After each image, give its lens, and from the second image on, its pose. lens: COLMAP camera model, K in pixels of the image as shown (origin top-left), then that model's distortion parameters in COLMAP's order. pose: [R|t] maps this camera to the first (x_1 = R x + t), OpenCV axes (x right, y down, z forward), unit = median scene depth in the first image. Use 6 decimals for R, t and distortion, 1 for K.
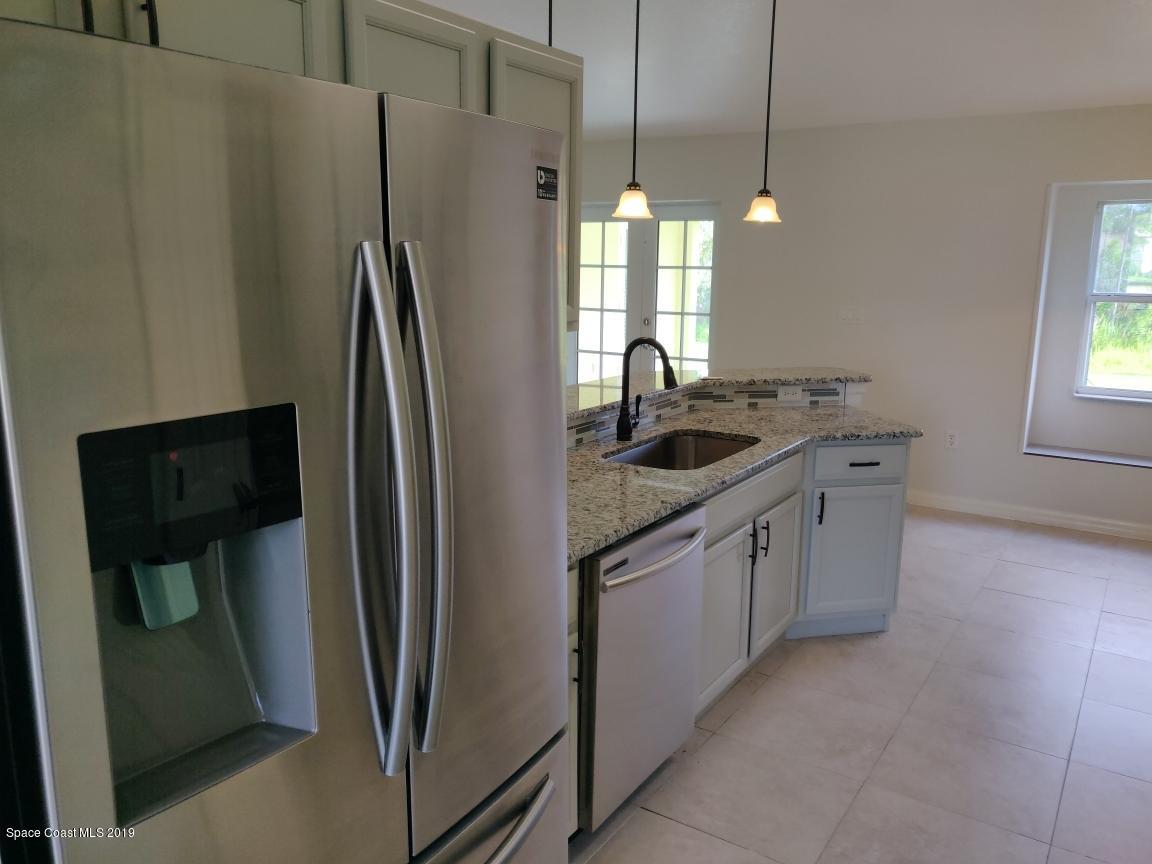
lens RADIAL K [[897.6, 0, 573.9], [0, 897.6, 431.2], [0, 0, 1]] dist [-0.001653, 0.039719]
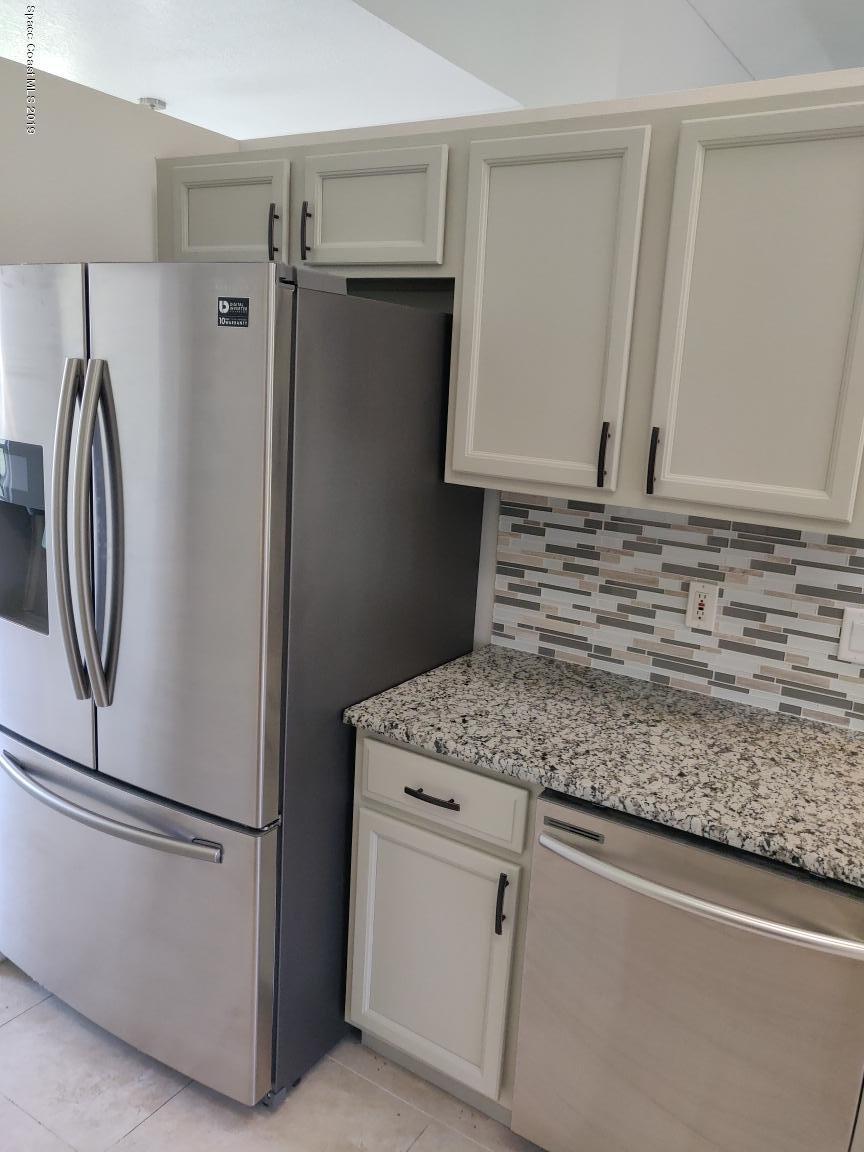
lens RADIAL K [[897.6, 0, 438.5], [0, 897.6, 573.7], [0, 0, 1]] dist [-0.001653, 0.039719]
pose [[0.023621, 0.213586, -0.976639, 1.098549], [-0.253248, 0.946326, 0.200832, -0.253471], [0.967113, 0.242588, 0.076443, 1.218346]]
